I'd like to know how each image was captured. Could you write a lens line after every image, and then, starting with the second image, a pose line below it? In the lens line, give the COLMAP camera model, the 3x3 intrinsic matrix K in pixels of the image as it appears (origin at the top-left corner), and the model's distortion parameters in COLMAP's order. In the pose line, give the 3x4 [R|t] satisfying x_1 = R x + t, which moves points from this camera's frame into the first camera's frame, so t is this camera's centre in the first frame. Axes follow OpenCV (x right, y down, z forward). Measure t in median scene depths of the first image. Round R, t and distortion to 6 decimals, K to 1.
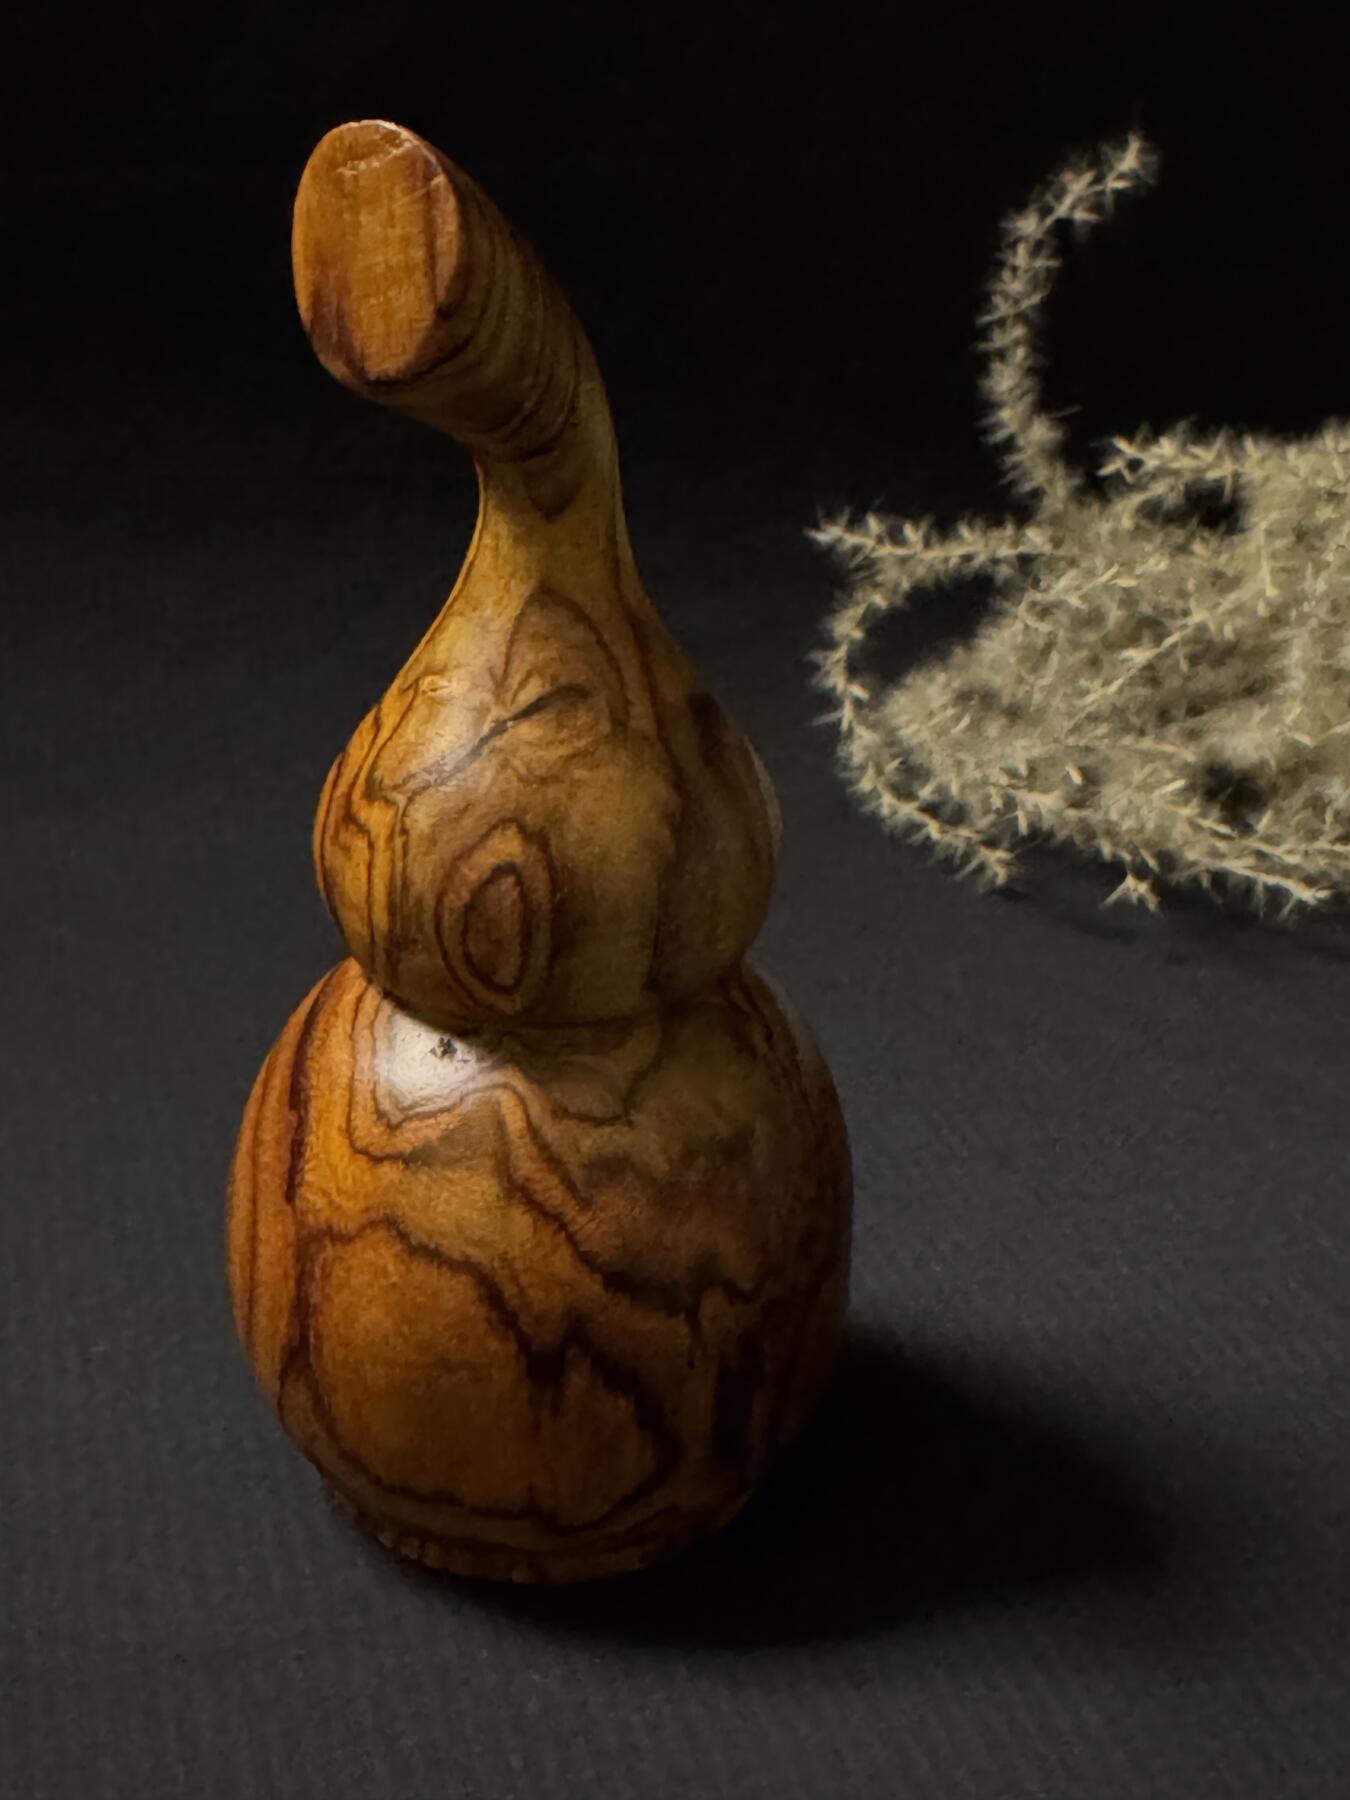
lens RADIAL K [[2521.6, 0, 678.5], [0, 2521.6, 729.6], [0, 0, 1]] dist [0.008451, 0.083053]
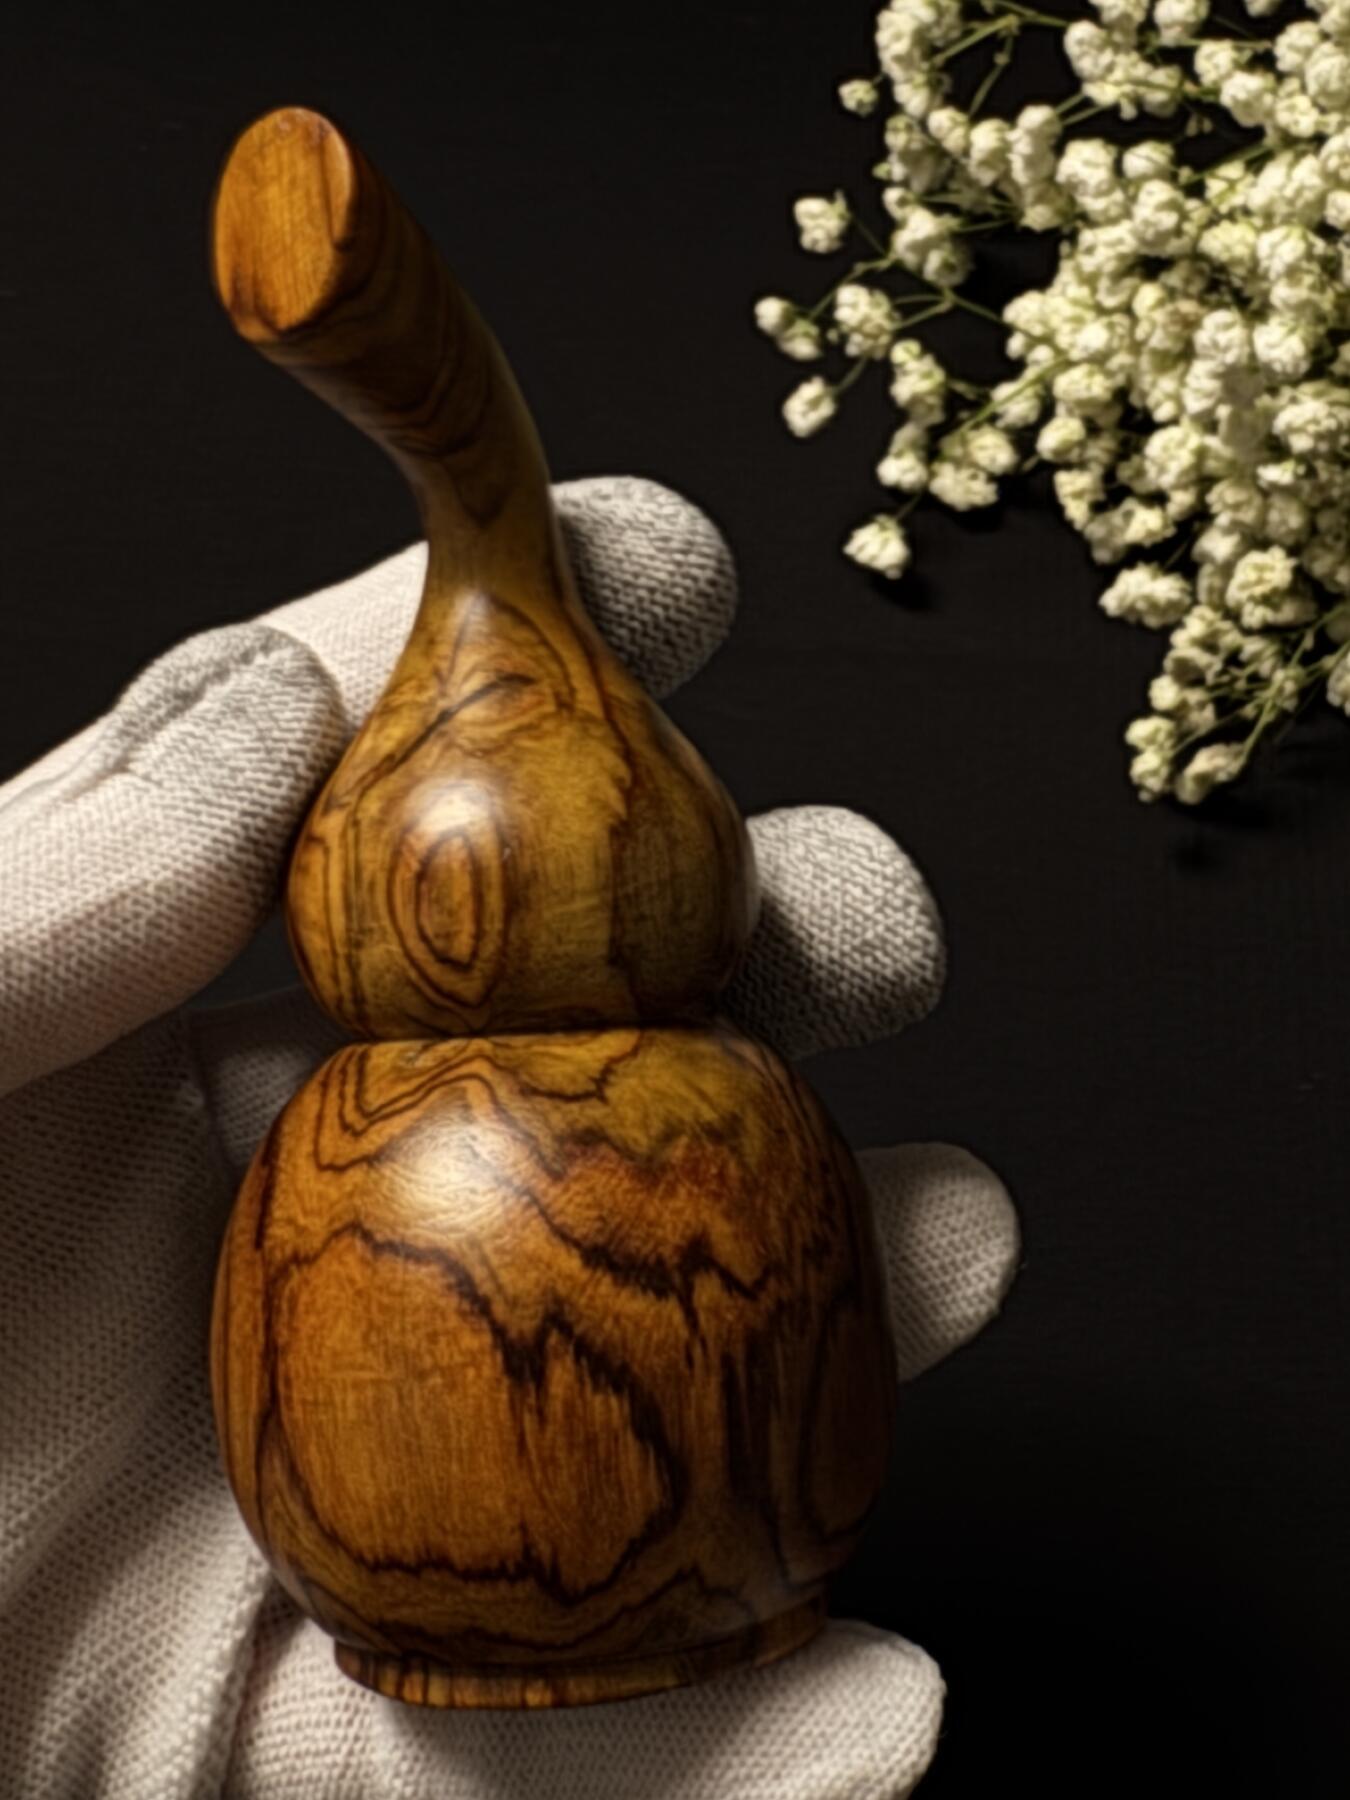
lens RADIAL K [[2521.6, 0, 678.5], [0, 2521.6, 729.6], [0, 0, 1]] dist [0.008451, 0.083053]
pose [[0.991402, -0.111244, -0.068902, 0.089486], [0.075565, 0.916597, -0.392606, 0.403907], [0.106830, 0.384024, 0.917122, 0.086611]]
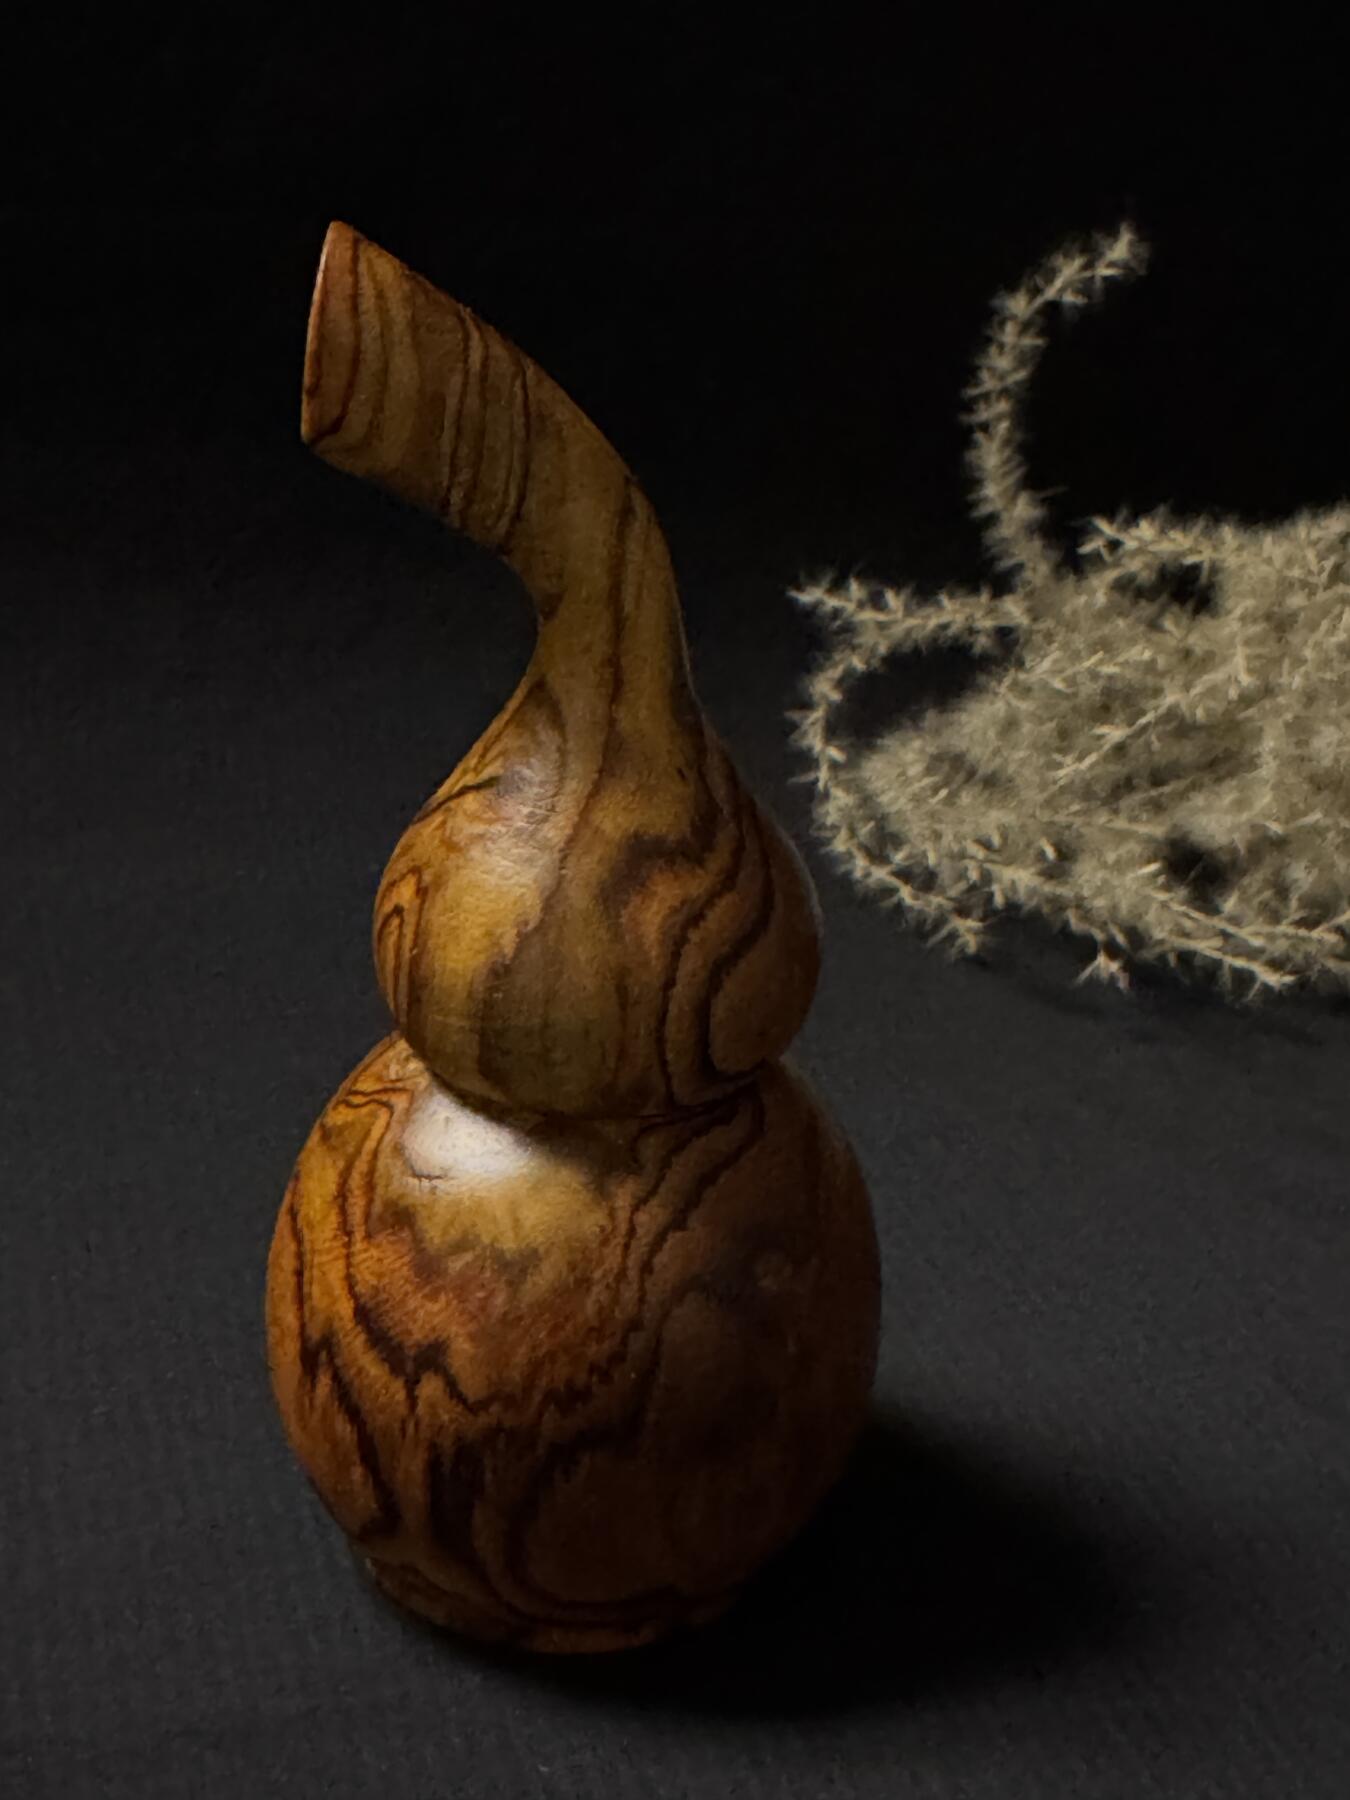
lens RADIAL K [[2521.6, 0, 678.5], [0, 2521.6, 729.6], [0, 0, 1]] dist [0.008451, 0.083053]
pose [[0.568790, 0.284816, -0.771595, 0.797752], [-0.318982, 0.941091, 0.112240, -0.174485], [0.758109, 0.182283, 0.626134, 0.388770]]
